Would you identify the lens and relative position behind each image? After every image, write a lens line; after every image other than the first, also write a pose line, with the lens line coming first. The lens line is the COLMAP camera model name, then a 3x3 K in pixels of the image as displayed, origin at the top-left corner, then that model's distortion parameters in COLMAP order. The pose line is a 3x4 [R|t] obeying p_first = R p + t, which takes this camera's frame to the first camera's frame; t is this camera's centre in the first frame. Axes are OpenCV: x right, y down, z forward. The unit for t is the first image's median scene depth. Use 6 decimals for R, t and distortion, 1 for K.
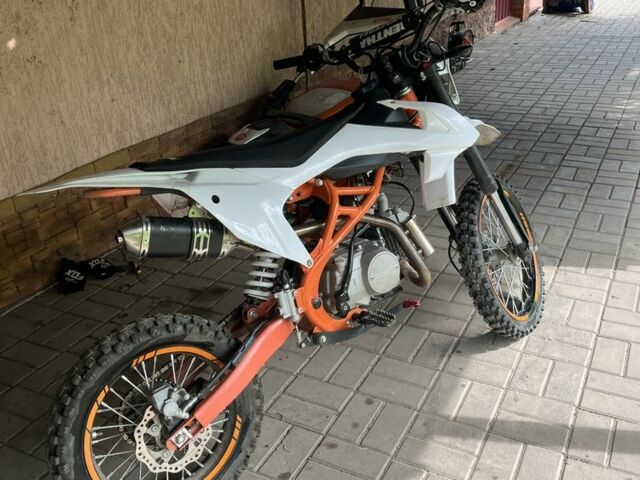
lens RADIAL K [[680.0, 0, 319.8], [0, 680.0, 241.1], [0, 0, 1]] dist [0.030770, 0.000000]
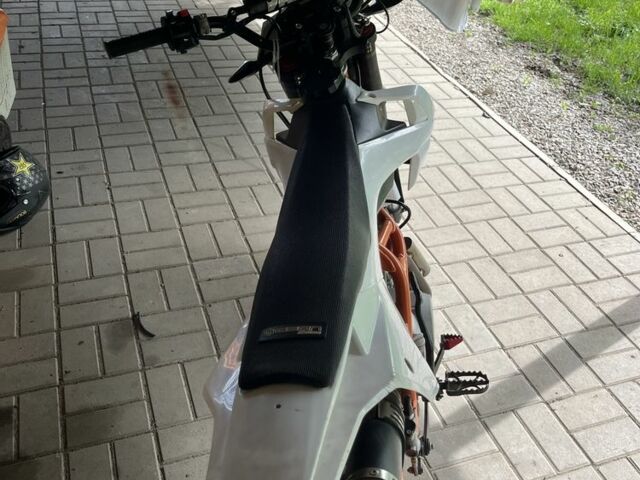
lens RADIAL K [[680.0, 0, 320.2], [0, 680.0, 238.5], [0, 0, 1]] dist [0.030770, 0.000000]
pose [[0.651563, -0.350815, 0.672603, -0.397980], [0.204346, 0.935036, 0.289741, -0.243124], [-0.730554, -0.051341, 0.680923, 0.481962]]
